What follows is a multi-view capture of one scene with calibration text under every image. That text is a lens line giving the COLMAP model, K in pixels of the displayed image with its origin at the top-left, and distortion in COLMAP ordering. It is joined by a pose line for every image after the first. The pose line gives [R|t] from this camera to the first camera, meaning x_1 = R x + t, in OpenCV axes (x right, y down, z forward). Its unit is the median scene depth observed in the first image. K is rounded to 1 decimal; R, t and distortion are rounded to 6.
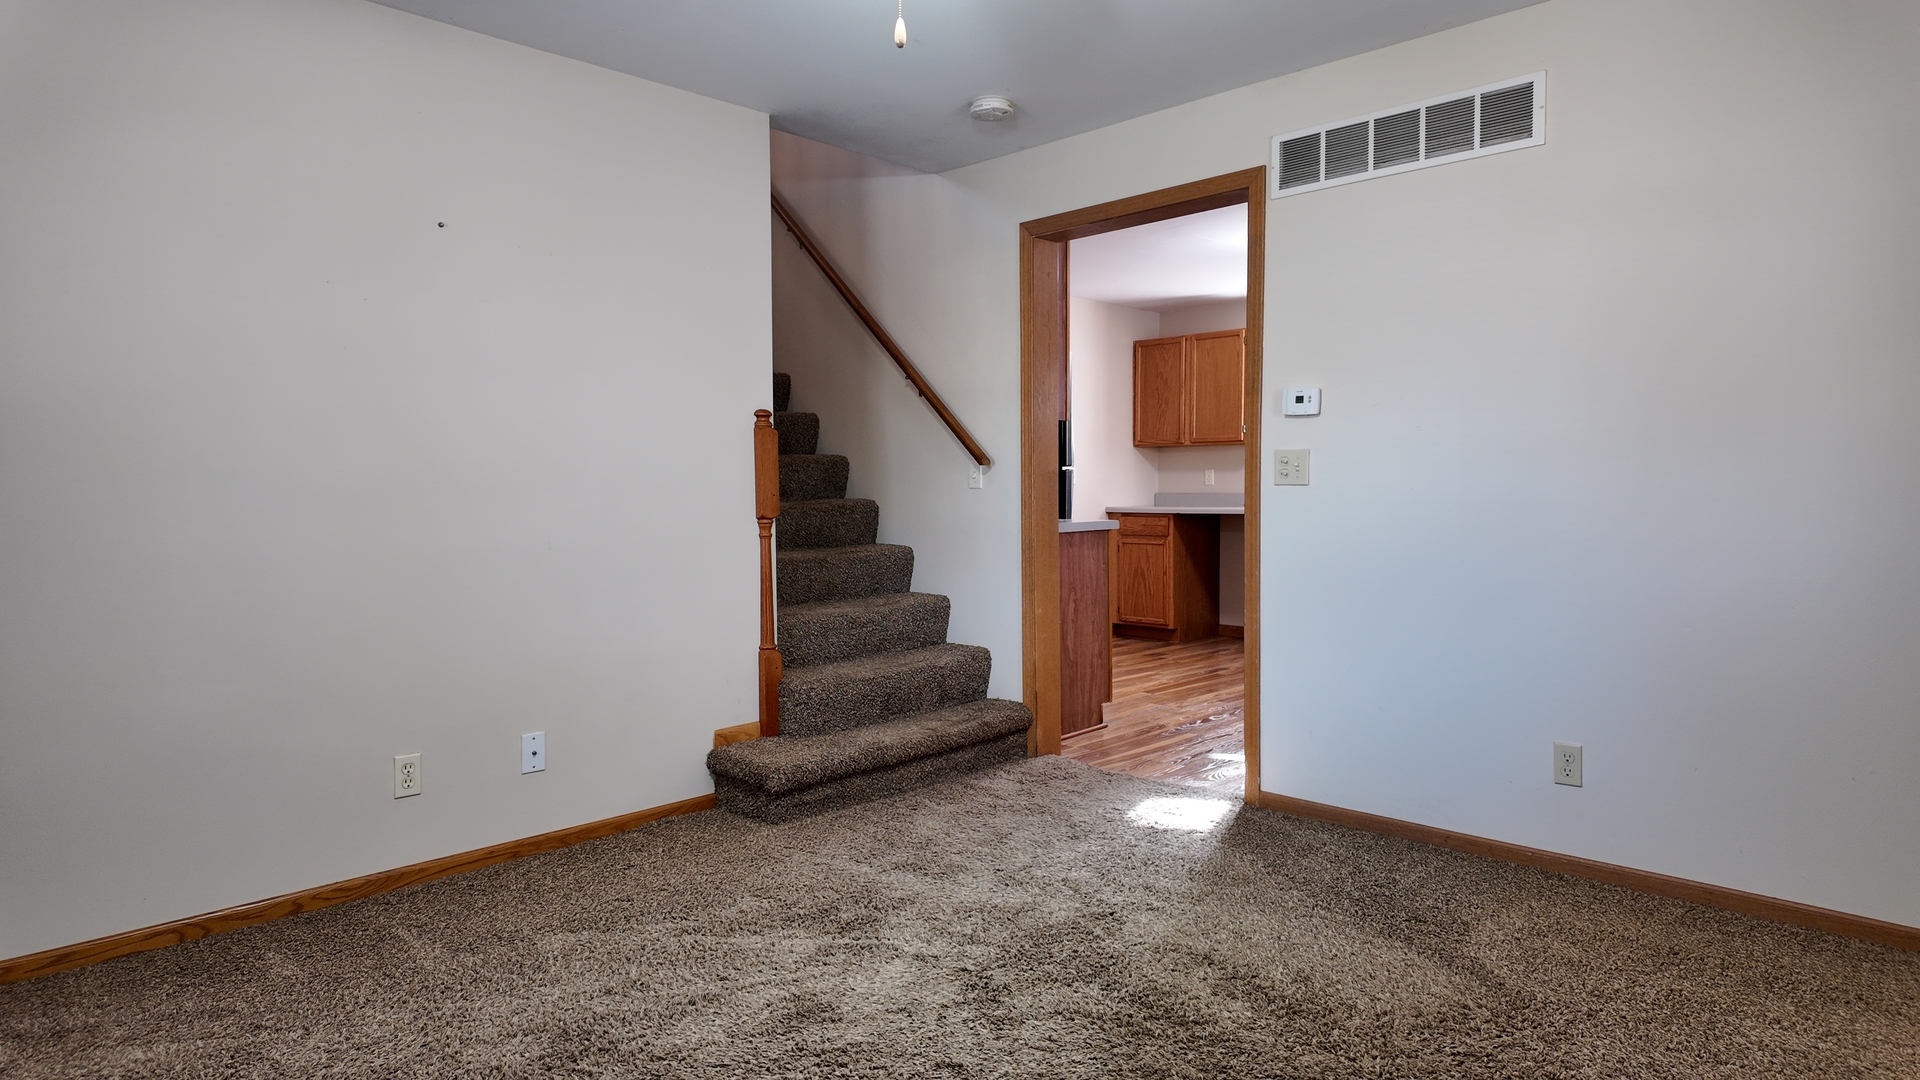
lens RADIAL K [[1117.8, 0, 959.7], [0, 1117.8, 539.5], [0, 0, 1]] dist [0.037970, -0.038254]
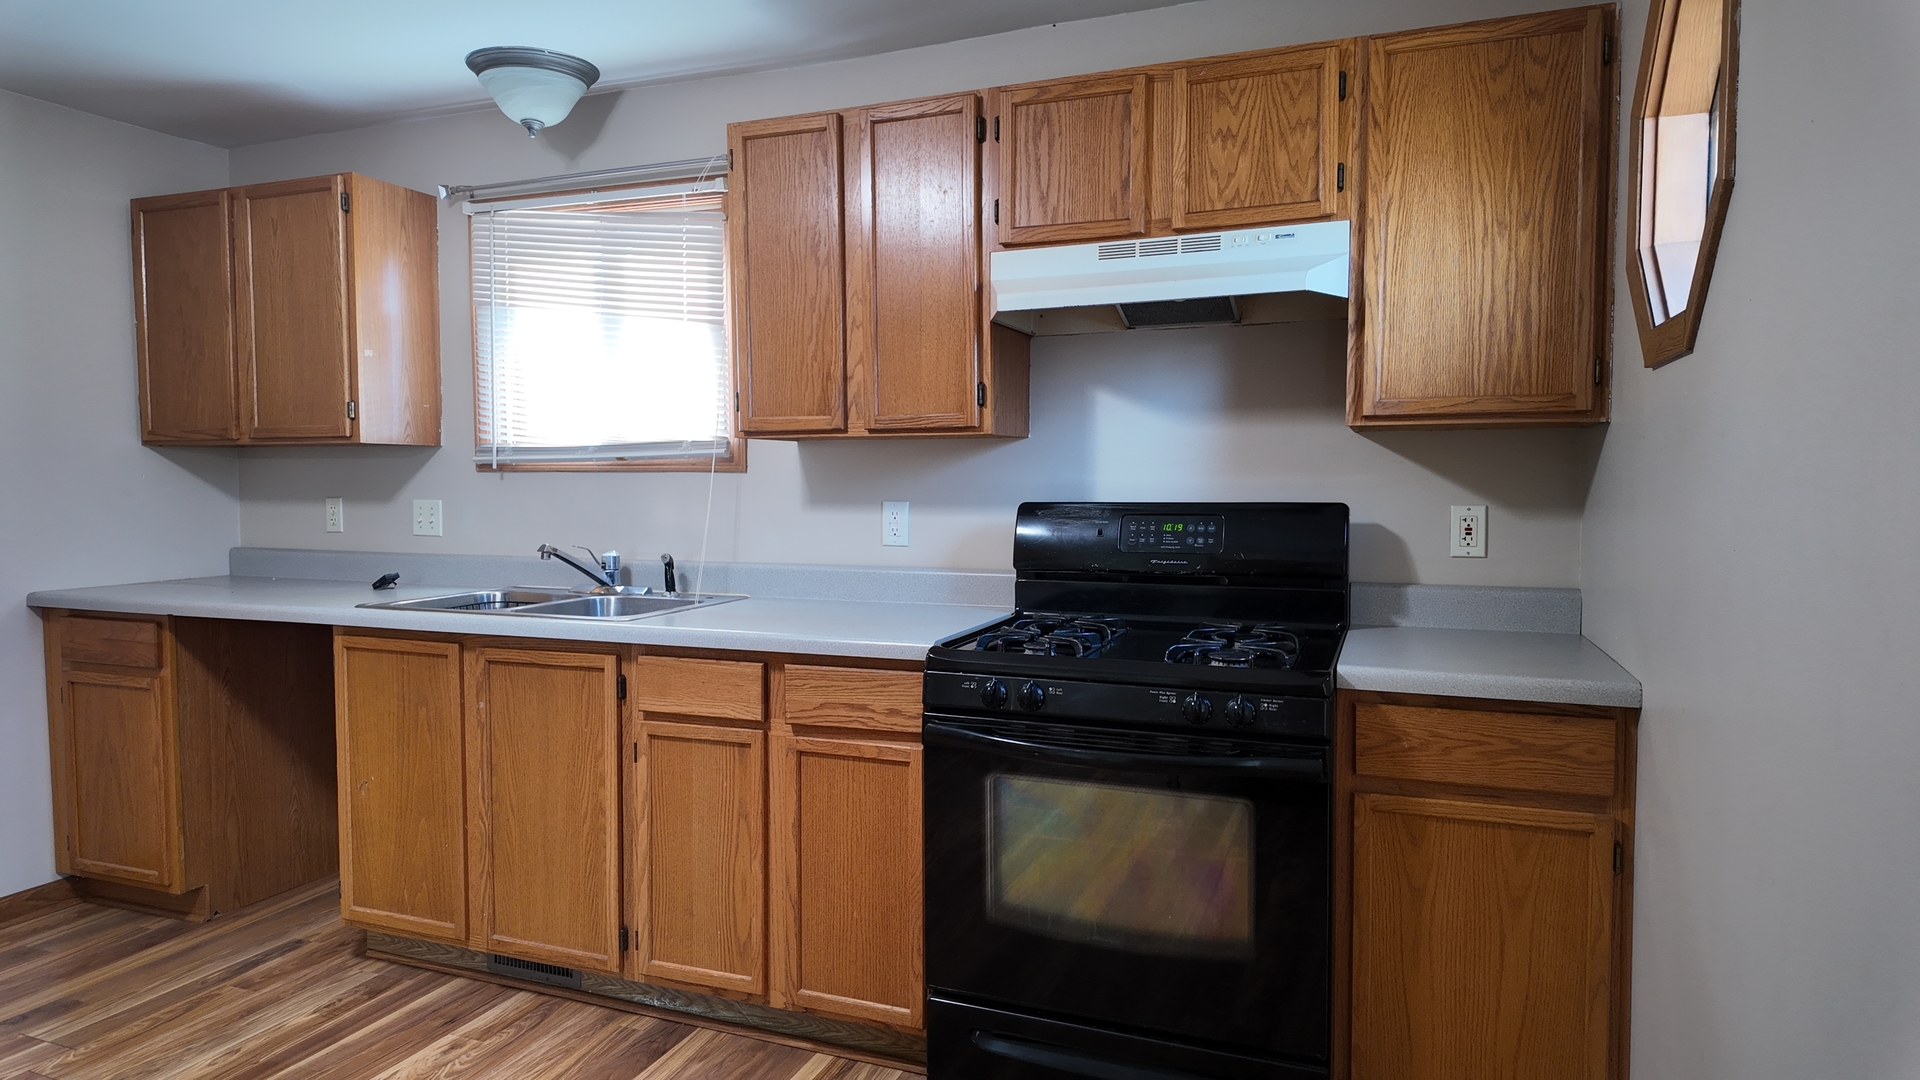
lens RADIAL K [[1117.8, 0, 966.3], [0, 1117.8, 544.8], [0, 0, 1]] dist [0.037970, -0.038254]
pose [[0.920875, -0.021284, 0.389275, 0.292436], [0.014216, 0.999678, 0.021028, -0.052103], [-0.389598, -0.013830, 0.920881, 0.500550]]
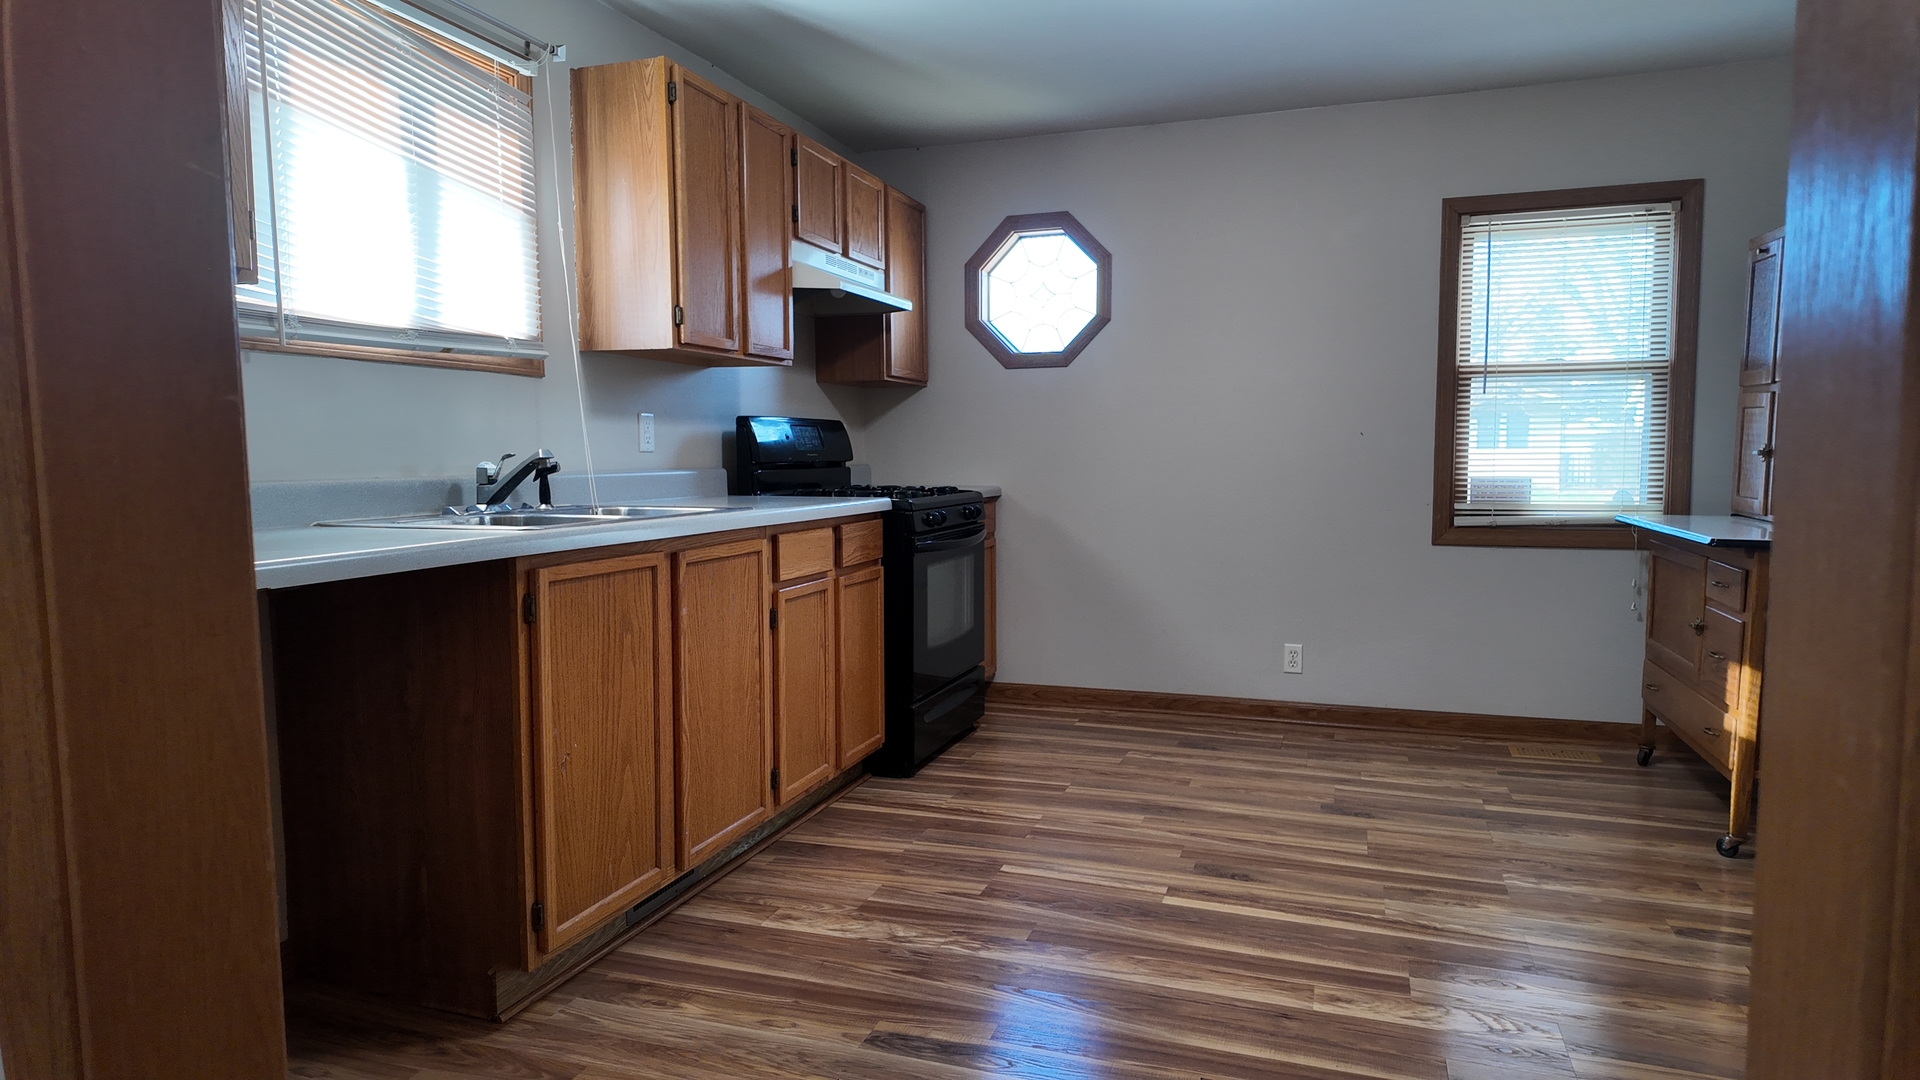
lens RADIAL K [[1117.8, 0, 961.1], [0, 1117.8, 539.8], [0, 0, 1]] dist [0.037970, -0.038254]
pose [[-0.417278, -0.069962, 0.906082, -0.076057], [0.040476, 0.994612, 0.095439, -0.045677], [-0.907877, 0.076499, -0.412198, 0.984922]]
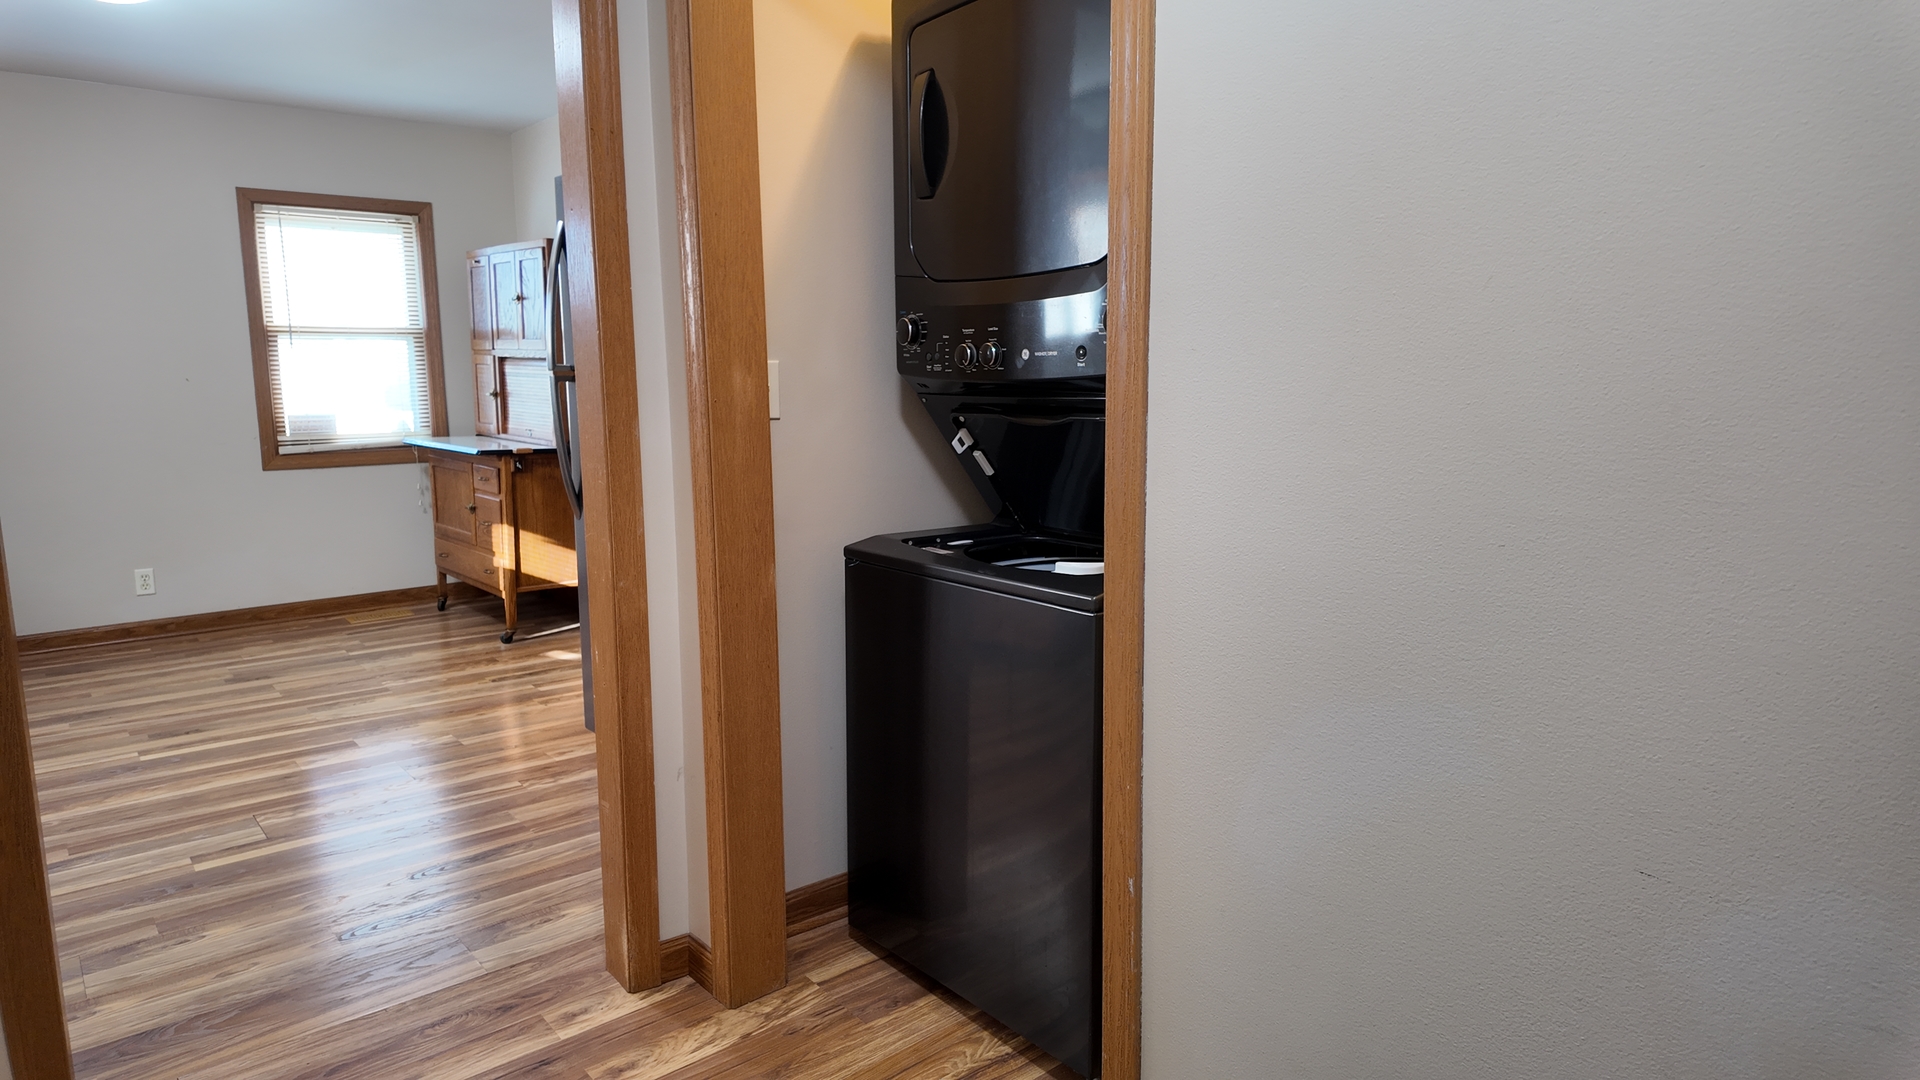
lens RADIAL K [[1117.8, 0, 948.3], [0, 1117.8, 534.9], [0, 0, 1]] dist [0.037970, -0.038254]
pose [[-0.994327, -0.008699, 0.106007, -0.166041], [0.010851, 0.983153, 0.182460, -0.064872], [-0.105808, 0.182575, -0.977482, 1.198894]]
